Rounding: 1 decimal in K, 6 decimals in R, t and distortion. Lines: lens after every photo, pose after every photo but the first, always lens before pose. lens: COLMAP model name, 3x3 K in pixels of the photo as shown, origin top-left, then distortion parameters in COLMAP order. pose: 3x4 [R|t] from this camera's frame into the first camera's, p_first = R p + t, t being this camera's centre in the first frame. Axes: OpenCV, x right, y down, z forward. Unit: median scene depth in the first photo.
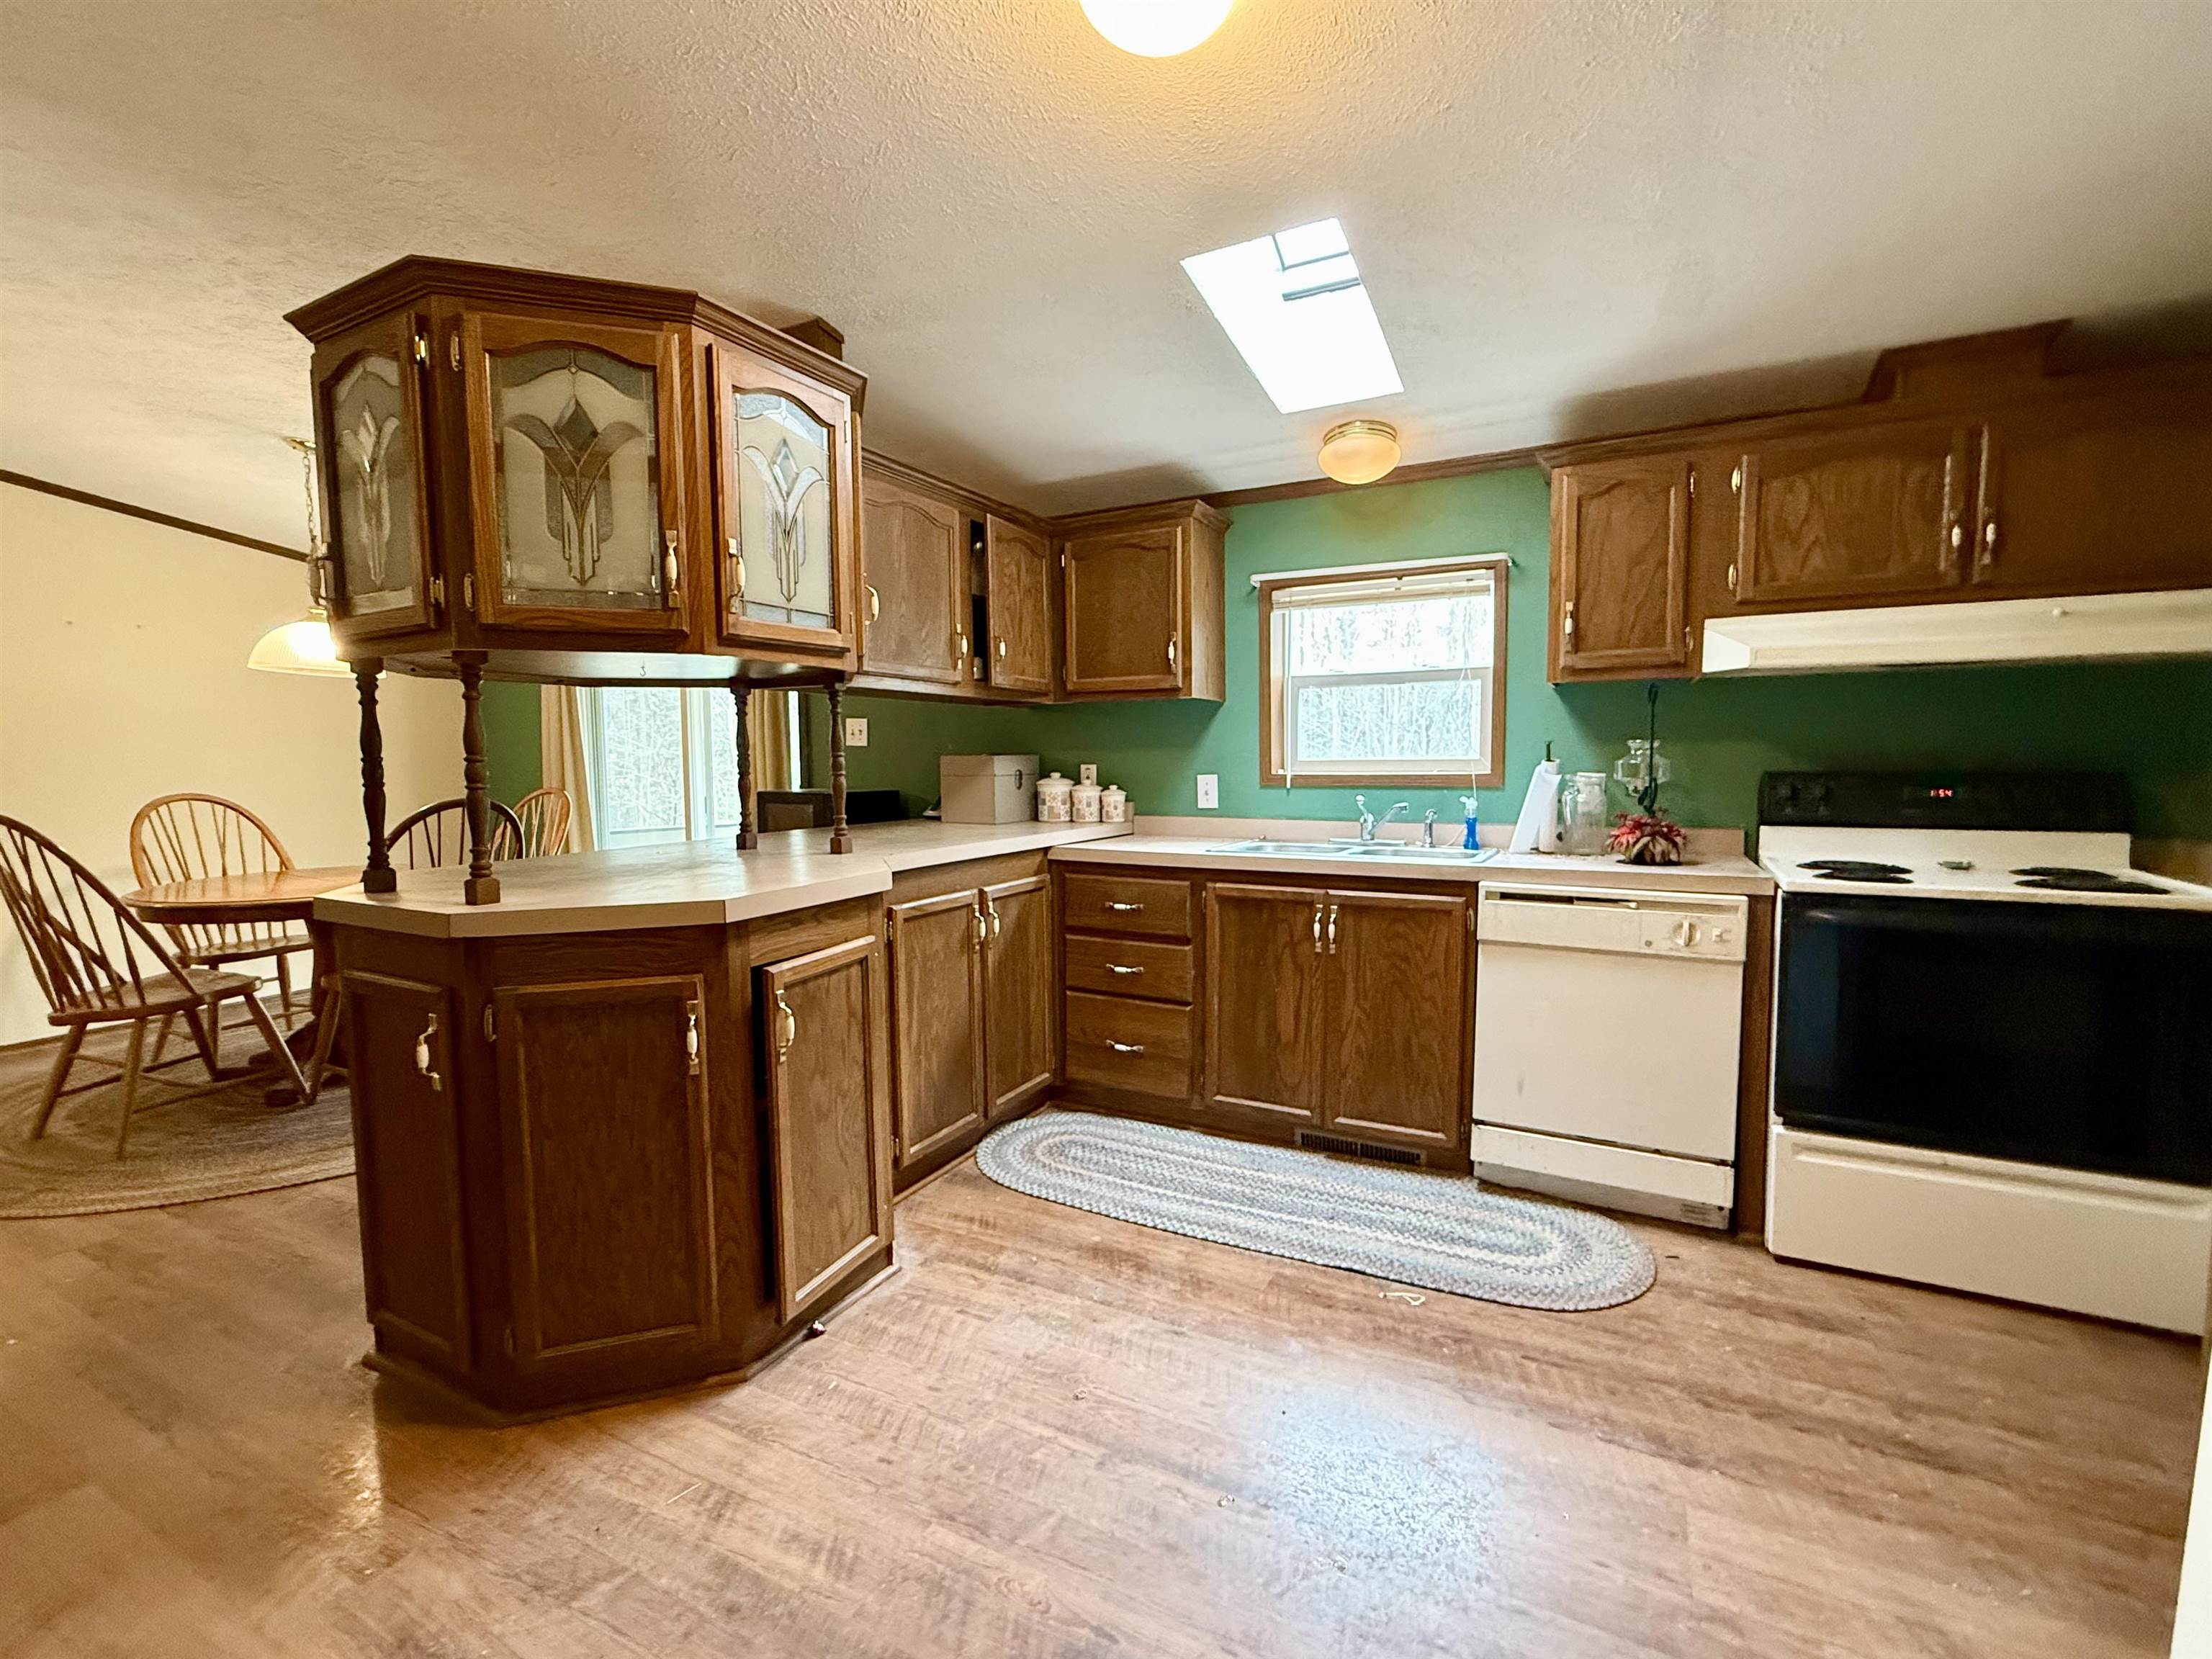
lens RADIAL K [[966.0, 0, 1107.9], [0, 966.0, 830.4], [0, 0, 1]] dist [-0.002008, -0.000212]
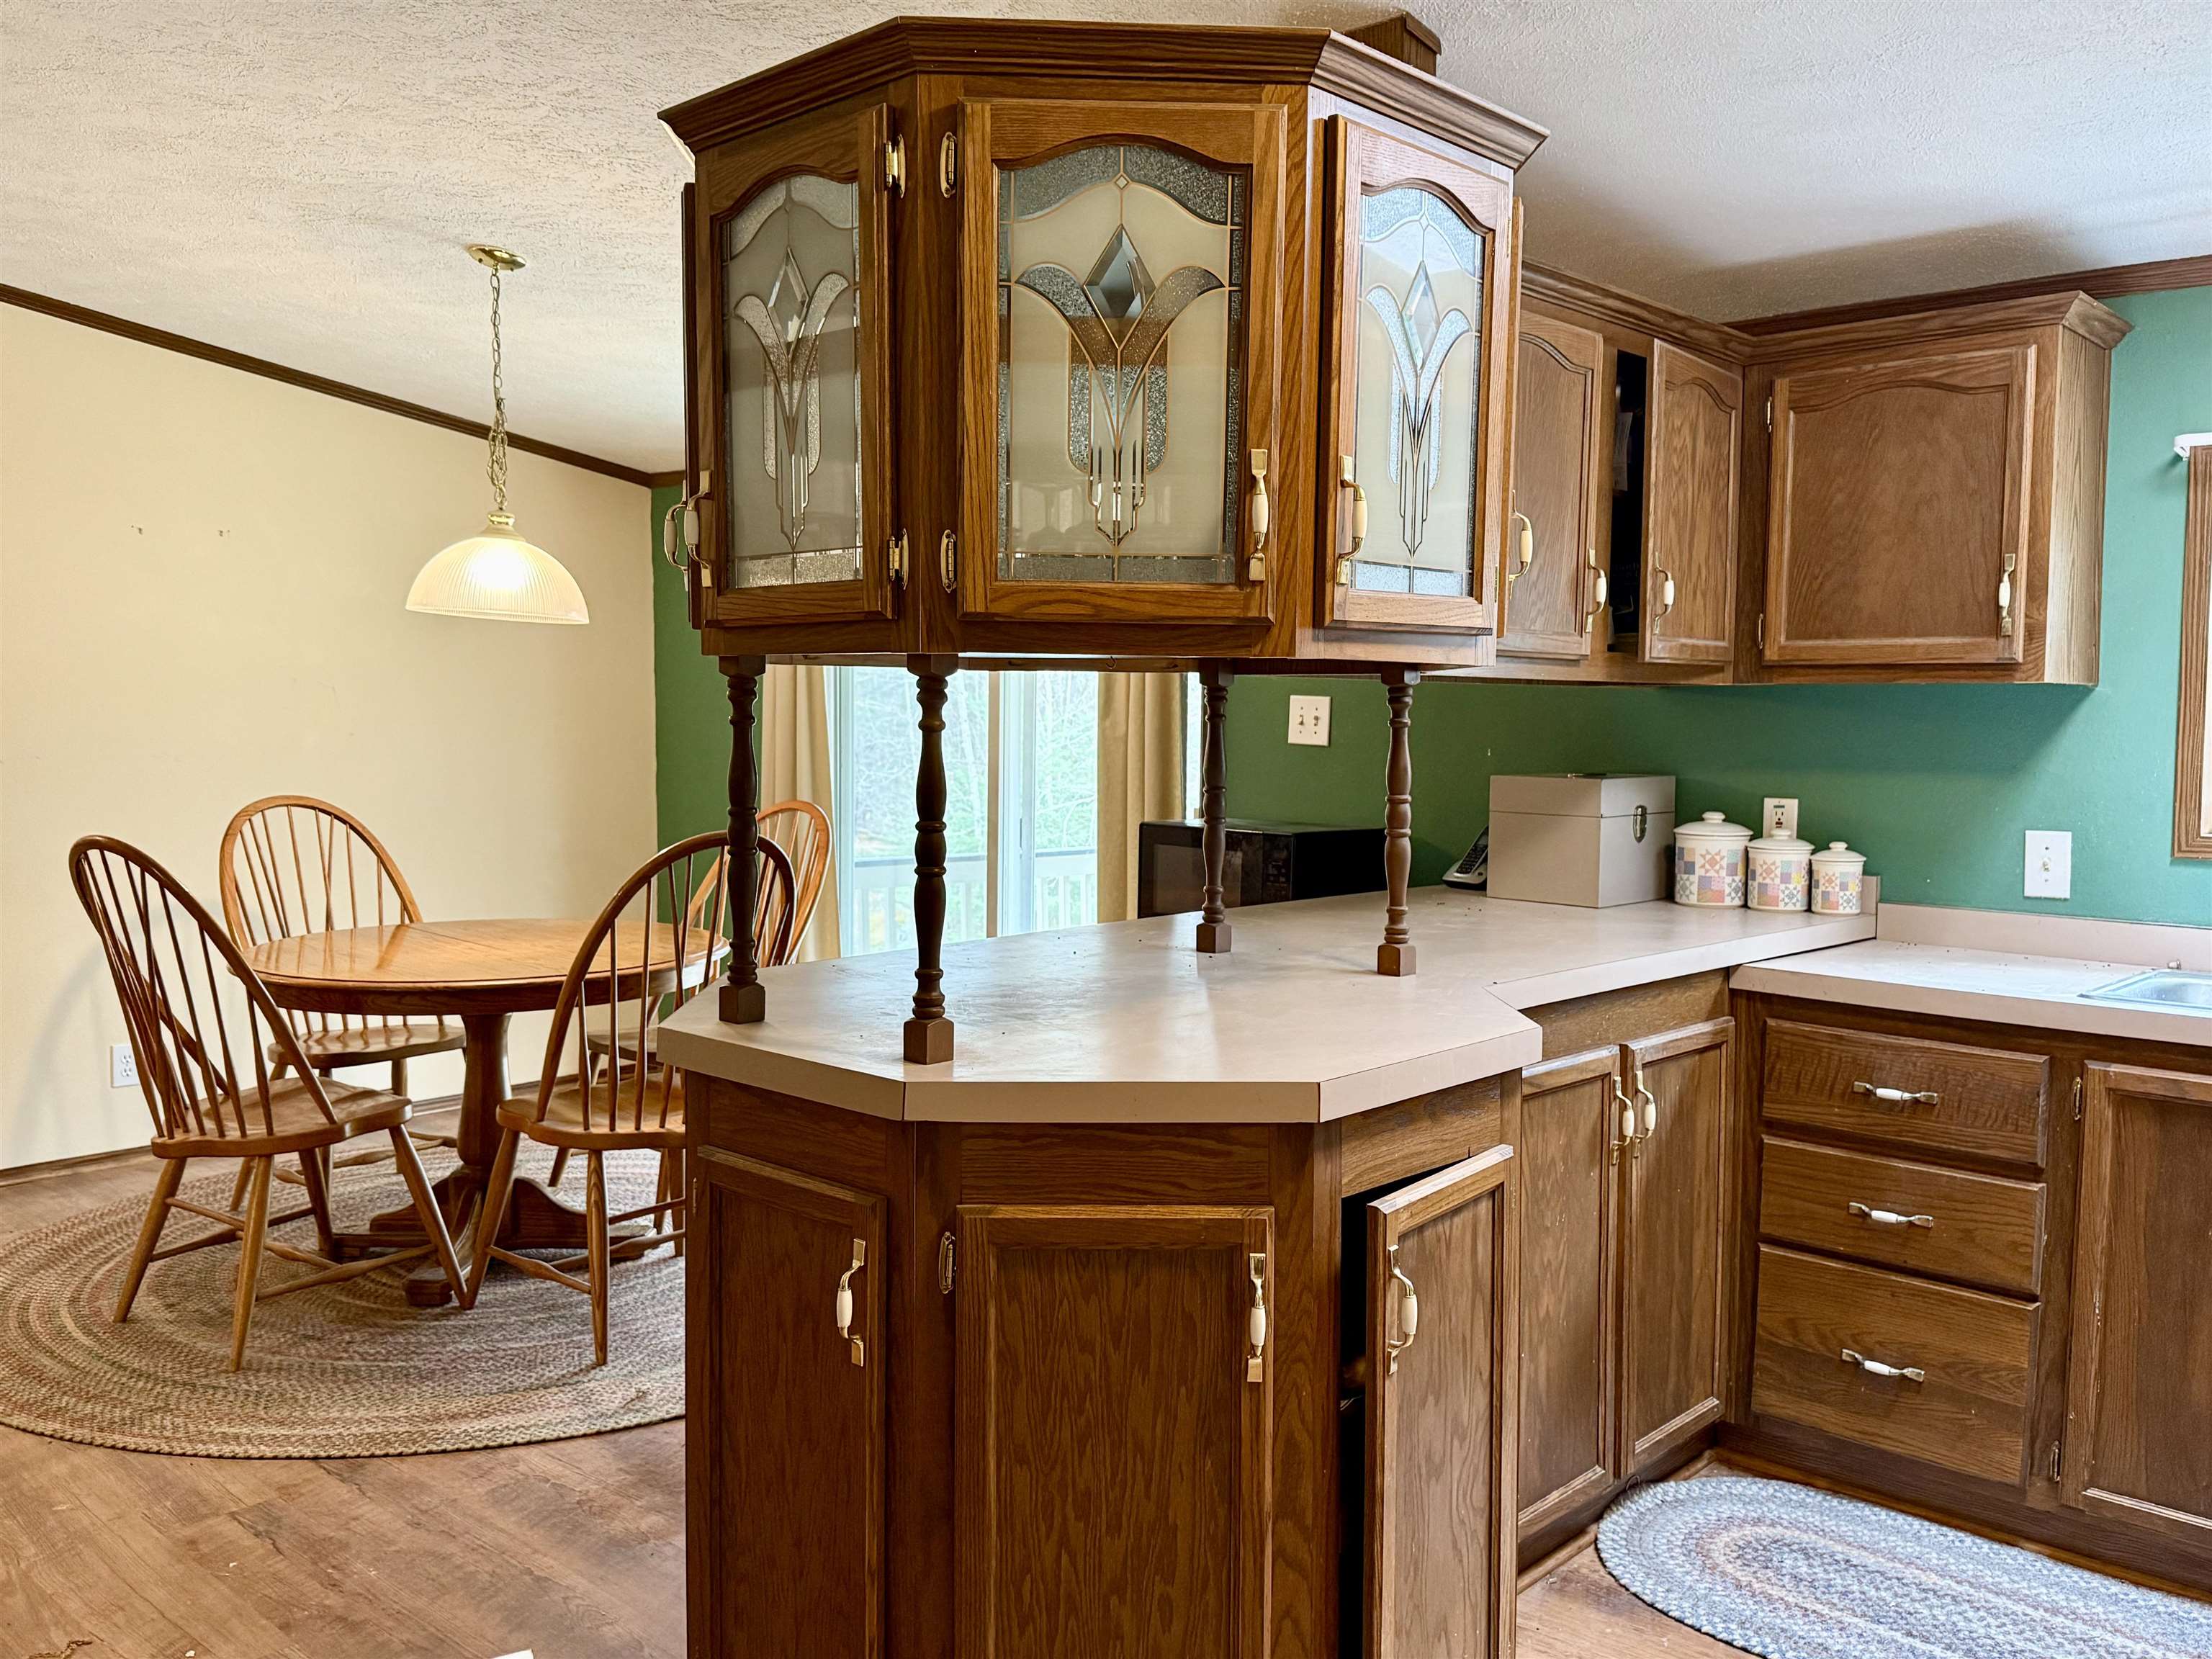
lens RADIAL K [[1796.2, 0, 1112.8], [0, 1796.2, 838.8], [0, 0, 1]] dist [0.113390, -0.202852]
pose [[0.965034, 0.037218, -0.259467, -0.164340], [-0.038756, 0.999248, -0.000811, -0.046484], [0.259242, 0.010838, 0.965752, -0.050635]]
